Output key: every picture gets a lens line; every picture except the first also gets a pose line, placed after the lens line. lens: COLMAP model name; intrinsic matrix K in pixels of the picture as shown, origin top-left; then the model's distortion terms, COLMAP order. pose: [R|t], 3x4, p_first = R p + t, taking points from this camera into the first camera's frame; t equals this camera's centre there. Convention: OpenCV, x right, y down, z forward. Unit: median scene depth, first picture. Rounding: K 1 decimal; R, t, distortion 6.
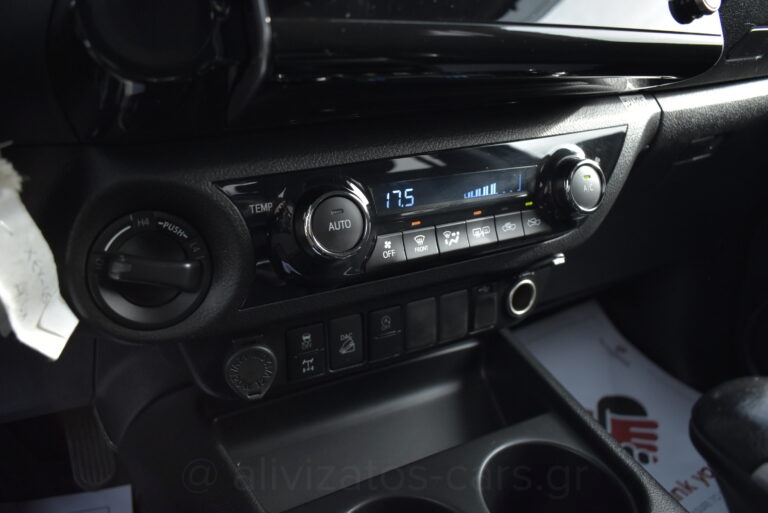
lens RADIAL K [[600.1, 0, 384.0], [0, 600.1, 256.5], [0, 0, 1]] dist [-0.092076, -0.000112]
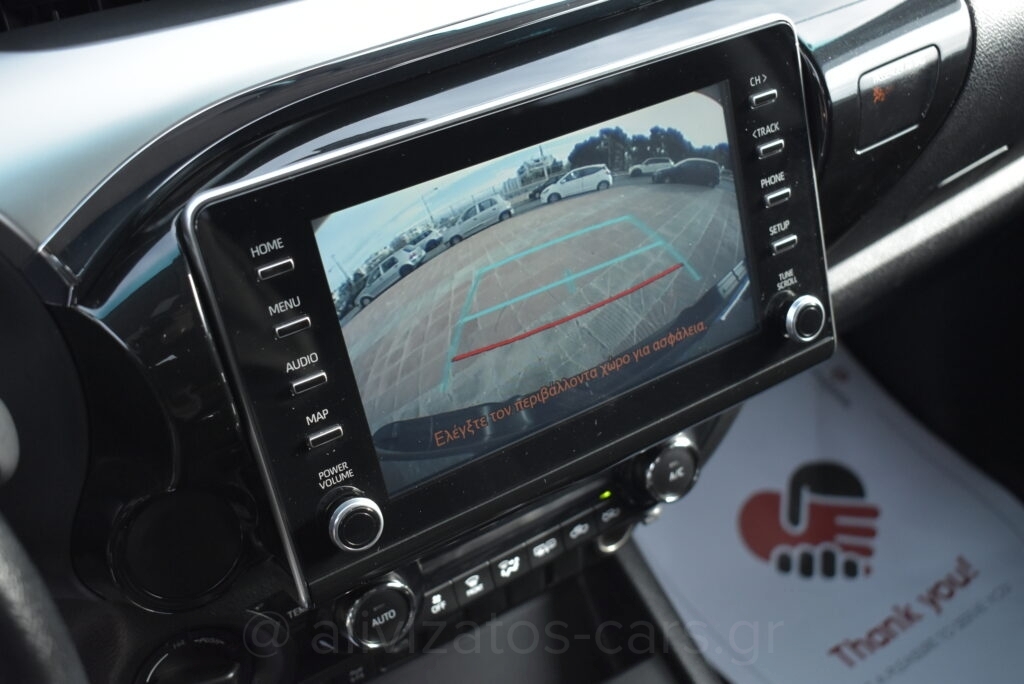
lens RADIAL K [[1234.9, 0, 512.0], [0, 1234.9, 342.0], [0, 0, 1]] dist [-0.040794, 0.011183]
pose [[0.998210, -0.056066, 0.020818, 0.087761], [0.046521, 0.946669, 0.318830, -0.830855], [-0.037583, -0.317291, 0.947583, -0.558155]]
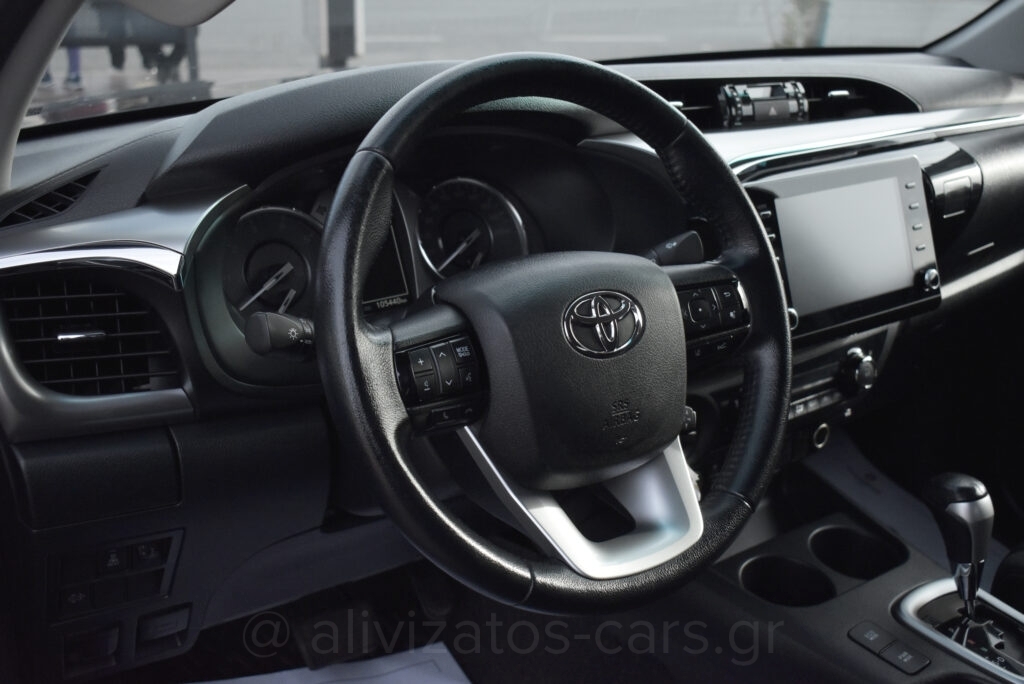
lens RADIAL K [[1234.9, 0, 512.0], [0, 1234.9, 342.0], [0, 0, 1]] dist [-0.040794, 0.011183]
pose [[0.990941, -0.036087, 0.129355, -1.146365], [0.034703, 0.999314, 0.012938, -0.289082], [-0.129733, -0.008332, 0.991514, -2.431122]]
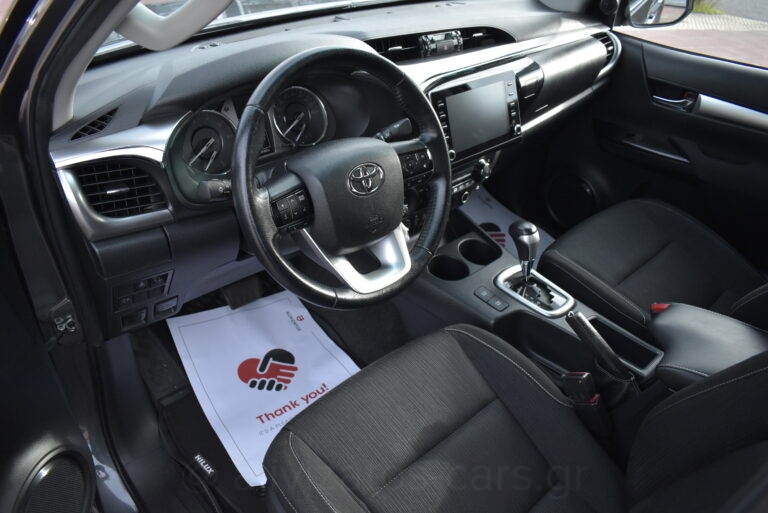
lens RADIAL K [[616.4, 0, 384.0], [0, 616.4, 256.5], [0, 0, 1]] dist [-0.067787, 0.001594]
pose [[0.970275, -0.102935, 0.219021, -1.185671], [0.040034, 0.960834, 0.274217, -0.685749], [-0.238670, -0.257298, 0.936395, -2.606313]]
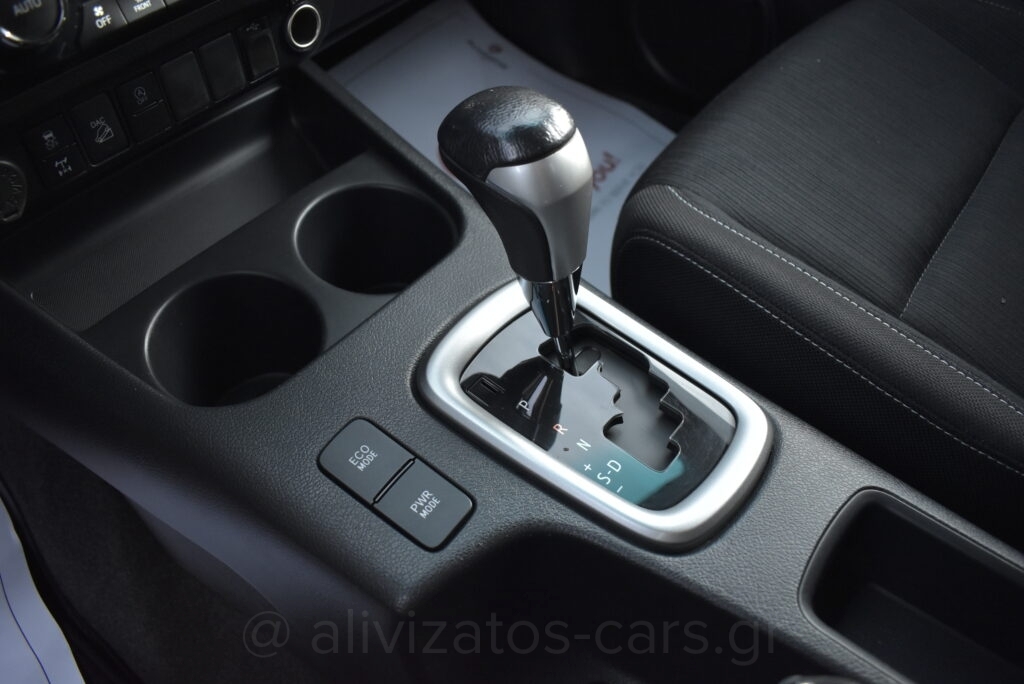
lens RADIAL K [[800.2, 0, 512.0], [0, 800.2, 342.0], [0, 0, 1]] dist [-0.092076, -0.000112]
pose [[0.931320, -0.275223, 0.238529, 0.138428], [0.130694, 0.863866, 0.486472, -0.055062], [-0.339945, -0.421886, 0.840505, -0.259519]]
